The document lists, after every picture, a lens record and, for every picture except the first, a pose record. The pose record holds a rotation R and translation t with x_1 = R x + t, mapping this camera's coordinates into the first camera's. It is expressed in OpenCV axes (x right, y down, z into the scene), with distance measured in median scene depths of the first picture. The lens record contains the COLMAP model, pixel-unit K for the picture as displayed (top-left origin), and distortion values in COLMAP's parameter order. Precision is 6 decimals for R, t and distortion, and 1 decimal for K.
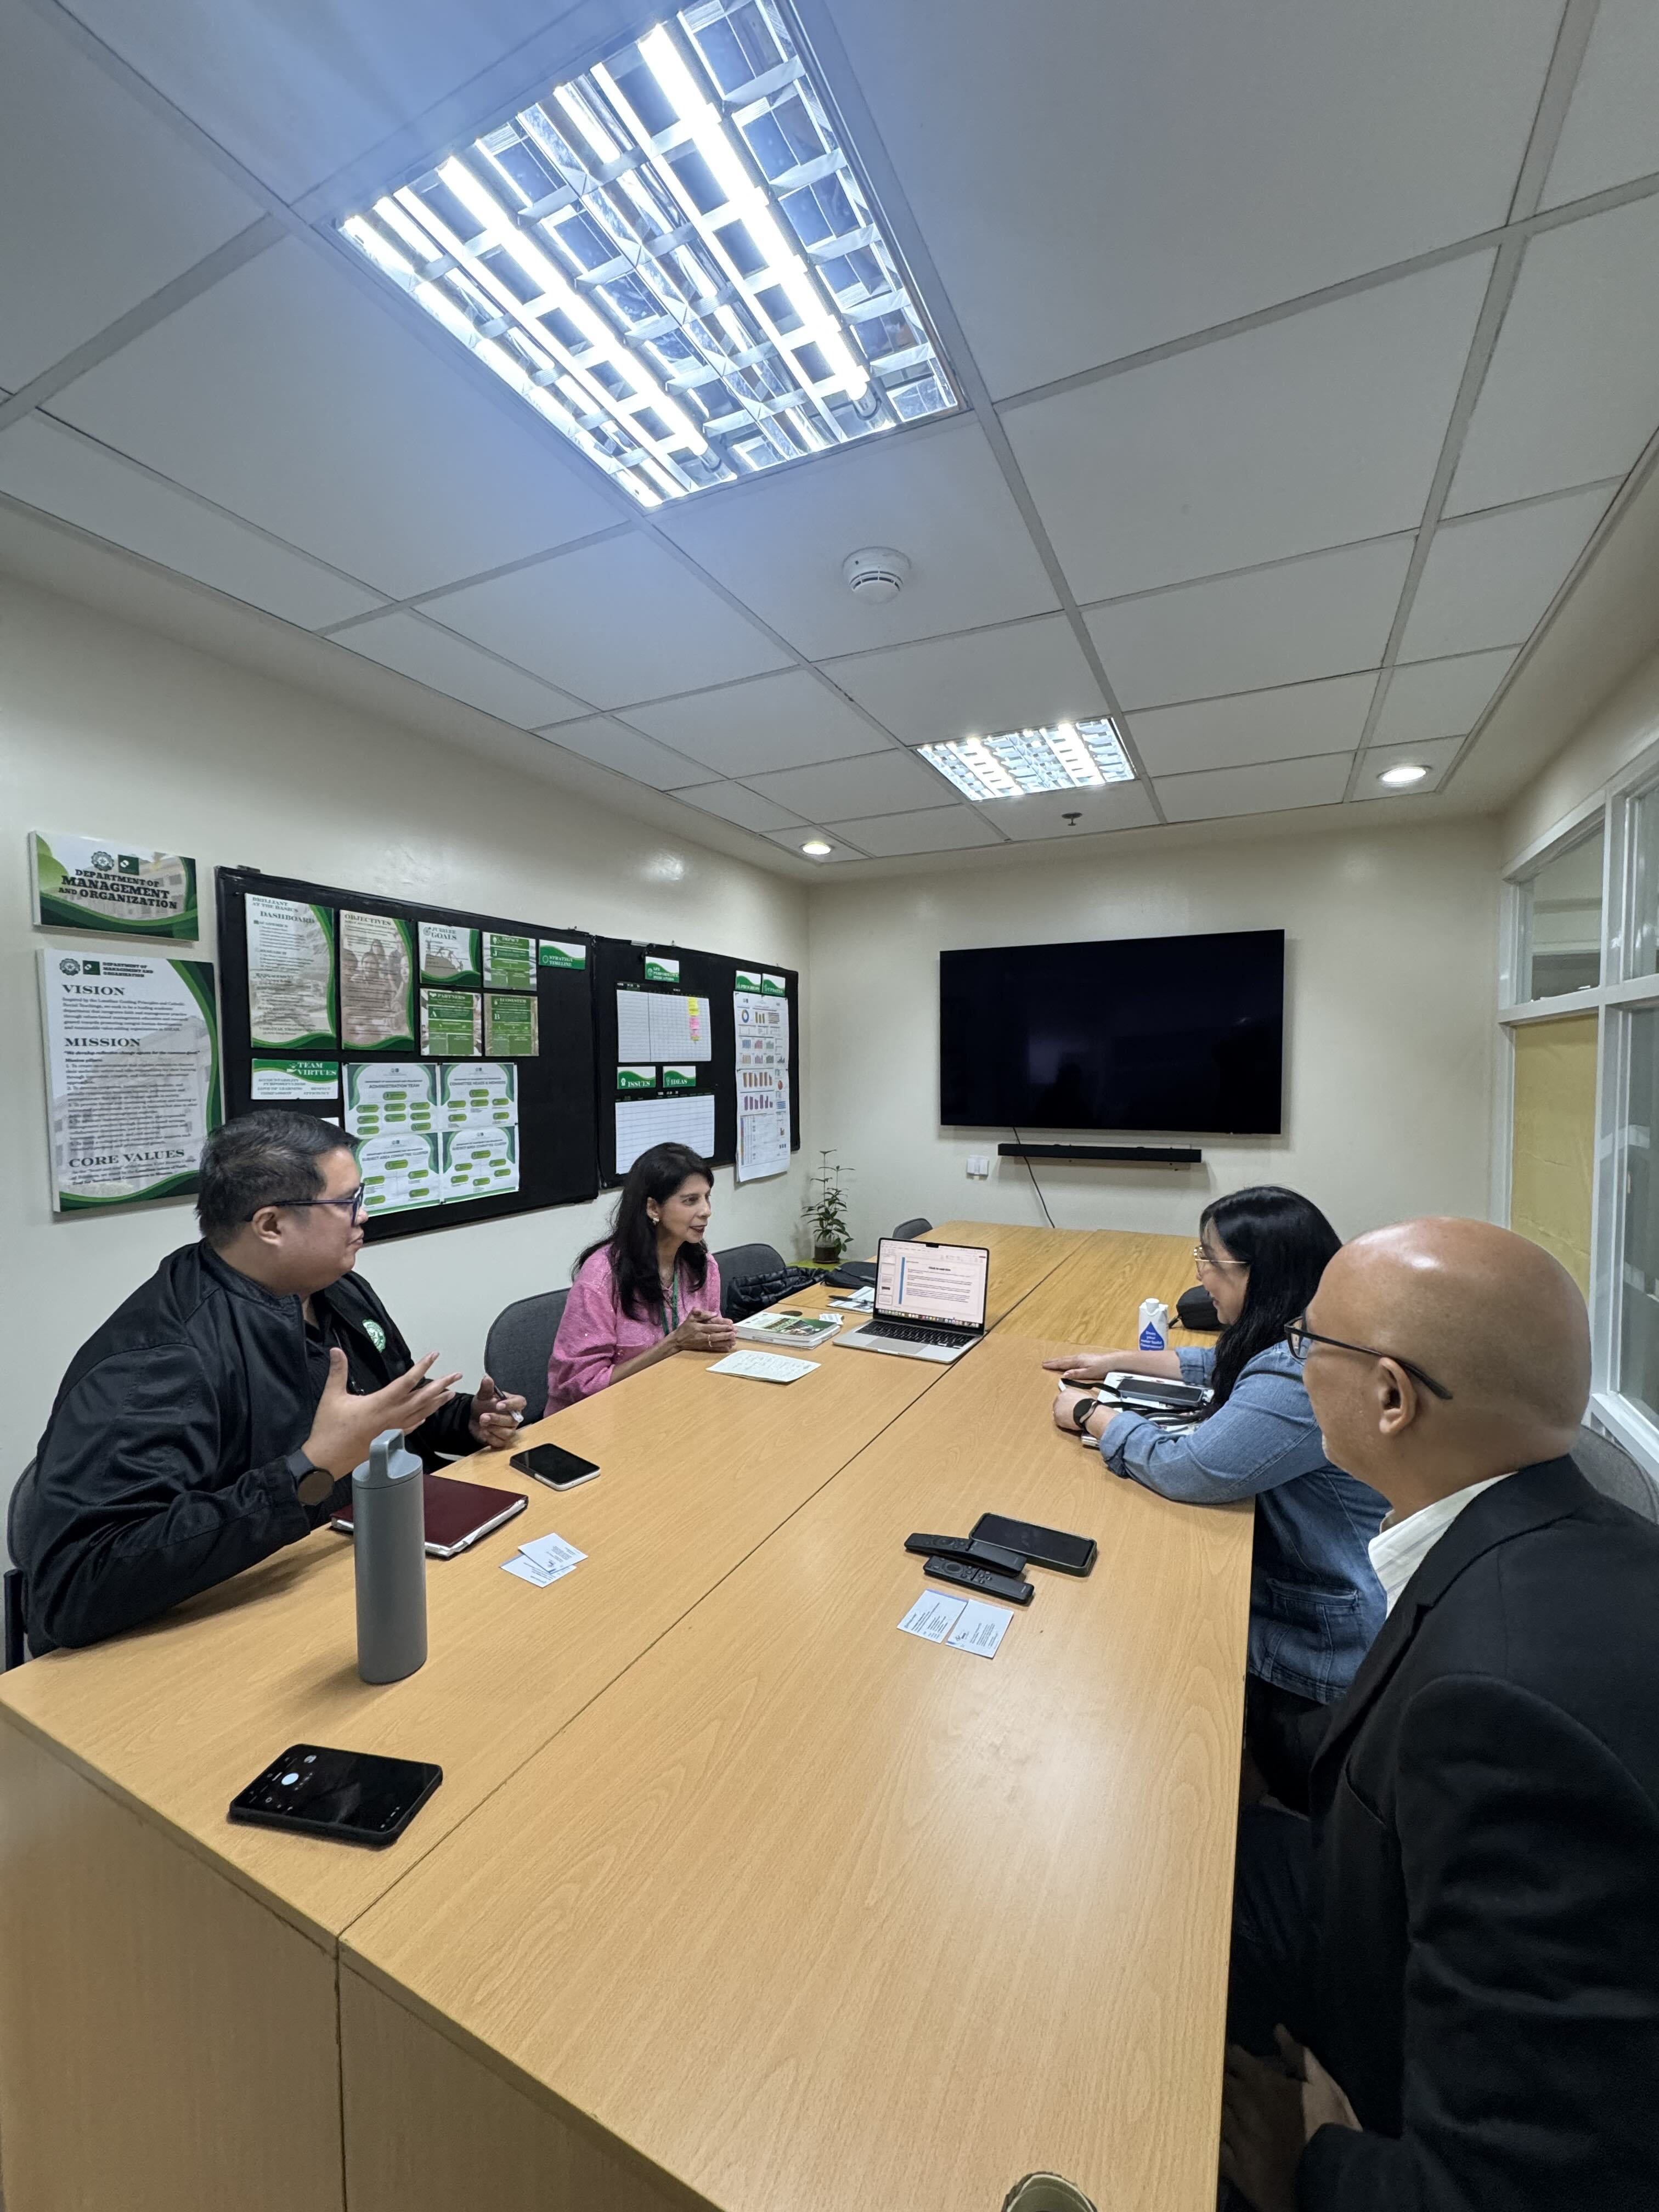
lens RADIAL K [[876.6, 0, 829.5], [0, 876.6, 1106.0], [0, 0, 1]] dist [-0.000792, -0.000093]
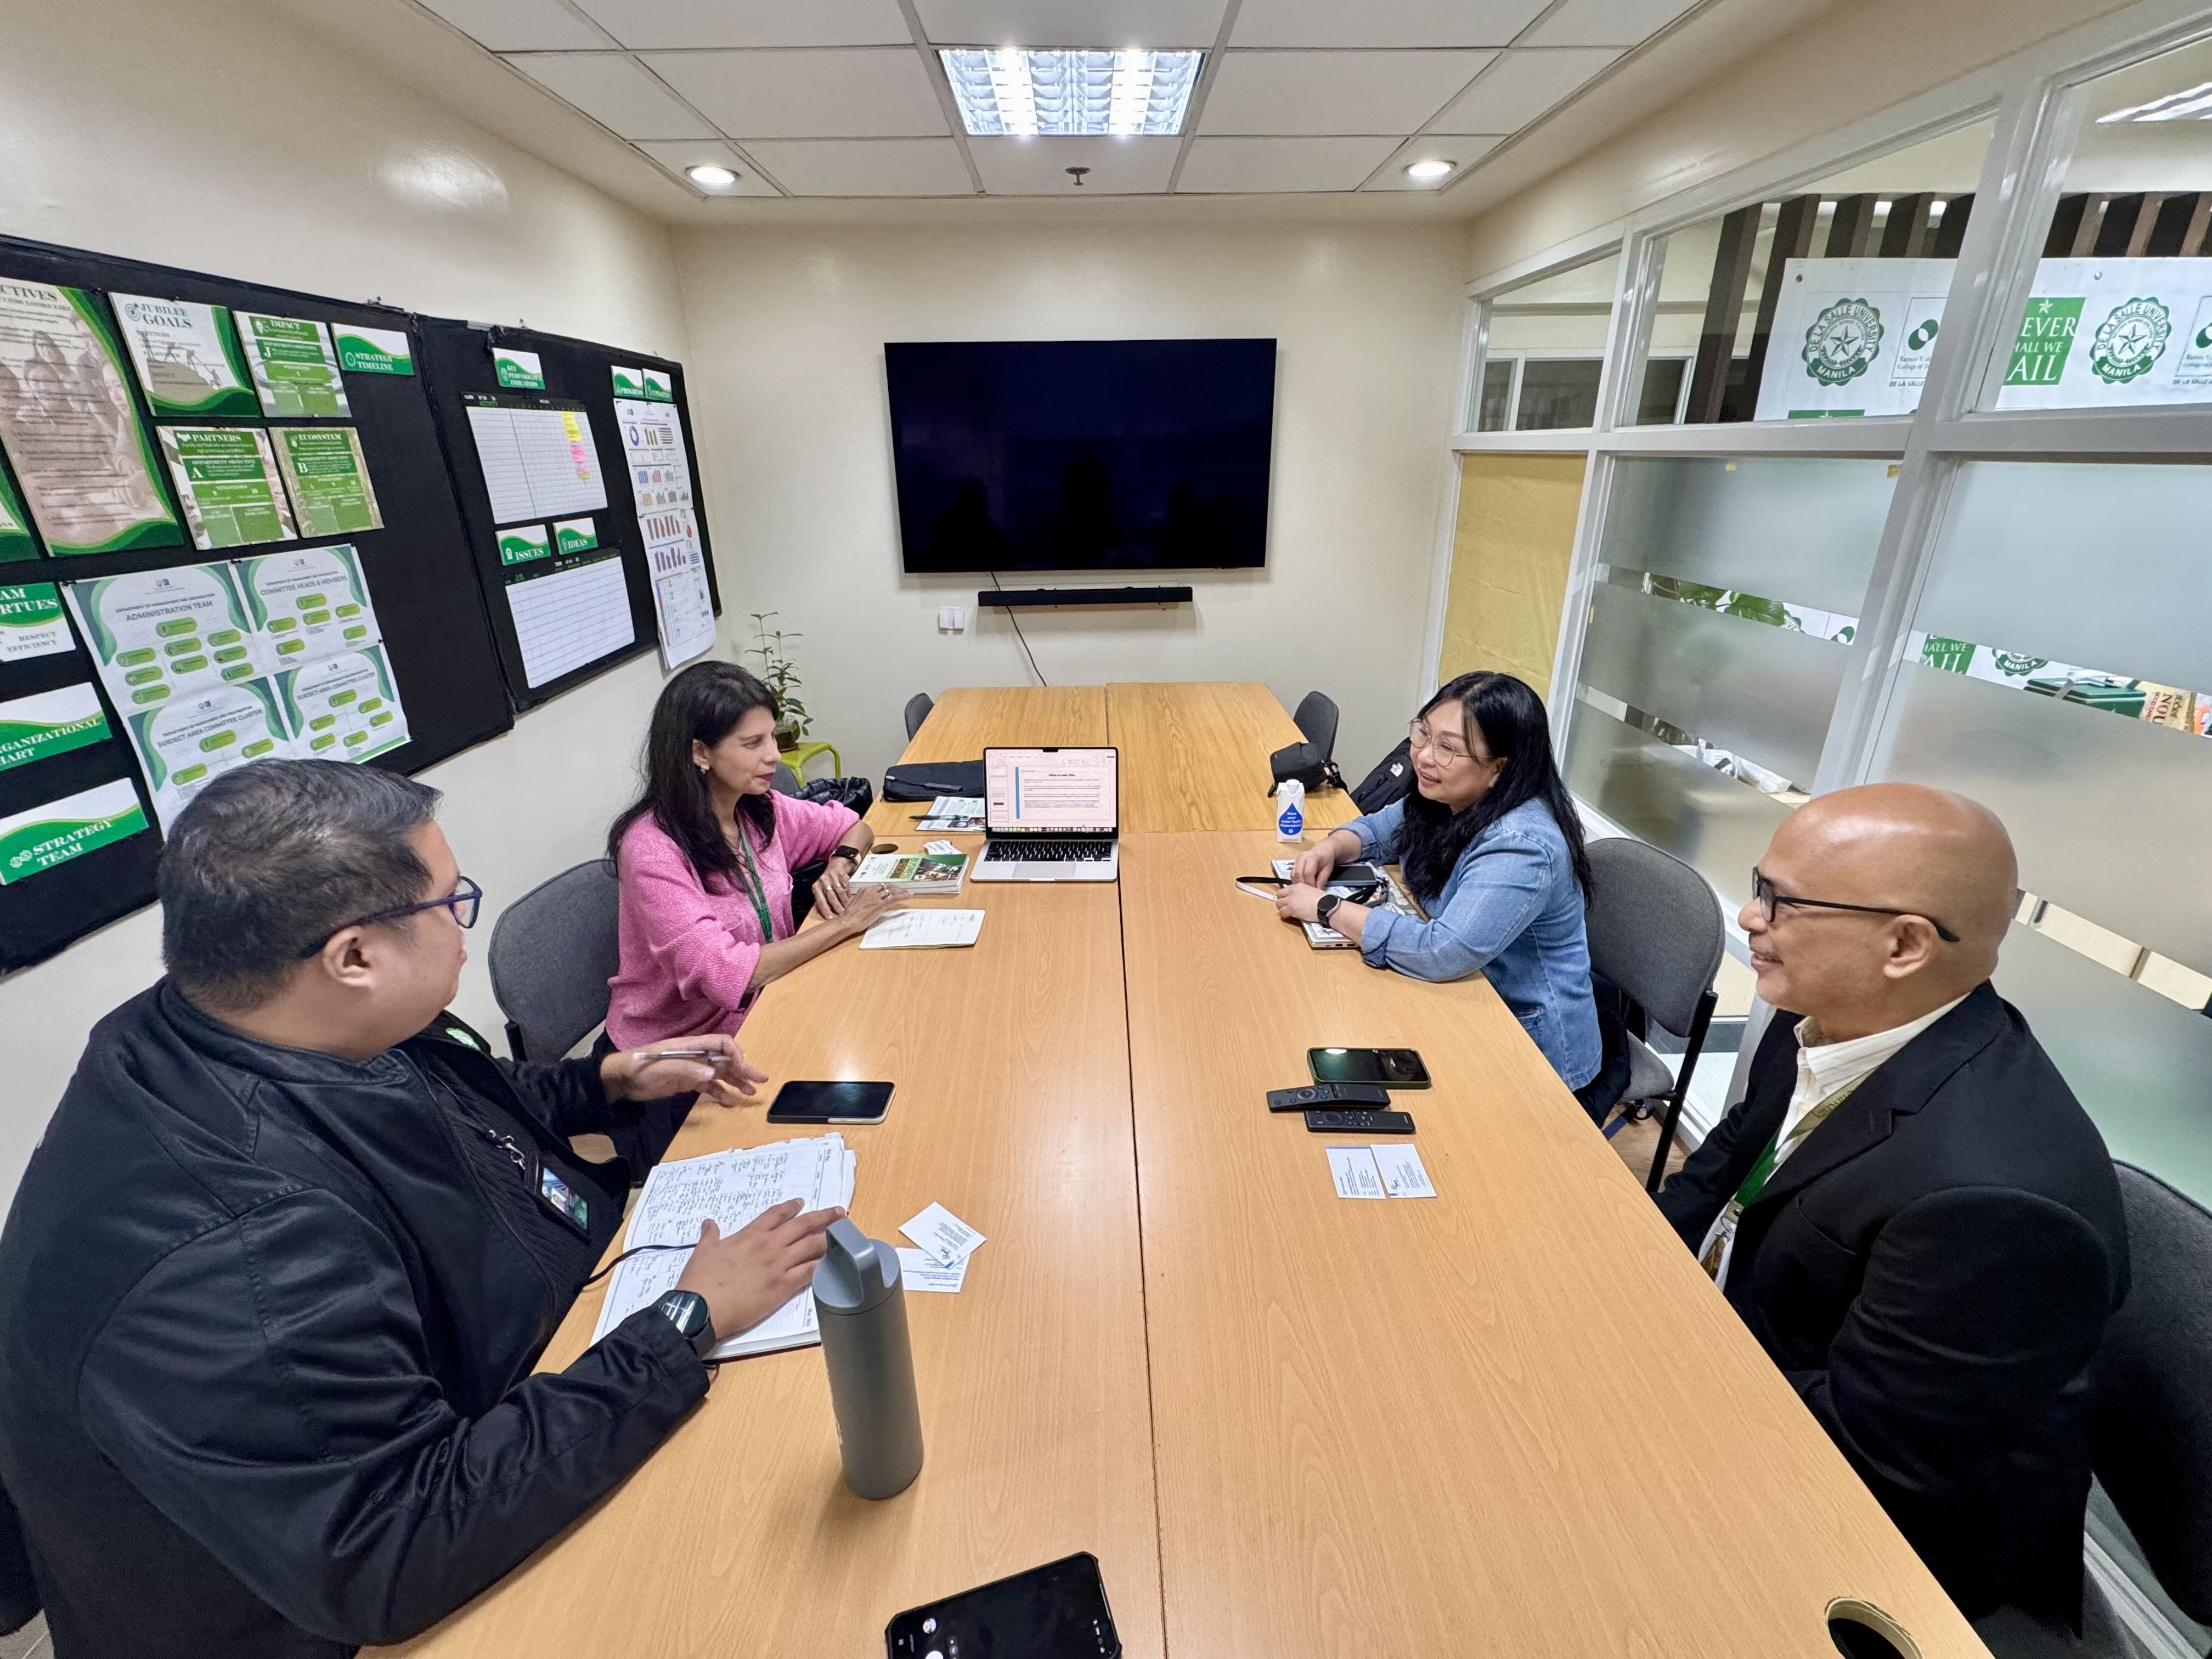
lens RADIAL K [[948.9, 0, 1106.0], [0, 948.9, 829.5], [0, 0, 1]] dist [-0.000387, -0.000024]
pose [[0.886311, -0.178817, 0.427174, -0.212932], [0.030096, 0.942733, 0.332189, -0.067685], [-0.462112, -0.281567, 0.840936, 0.124890]]
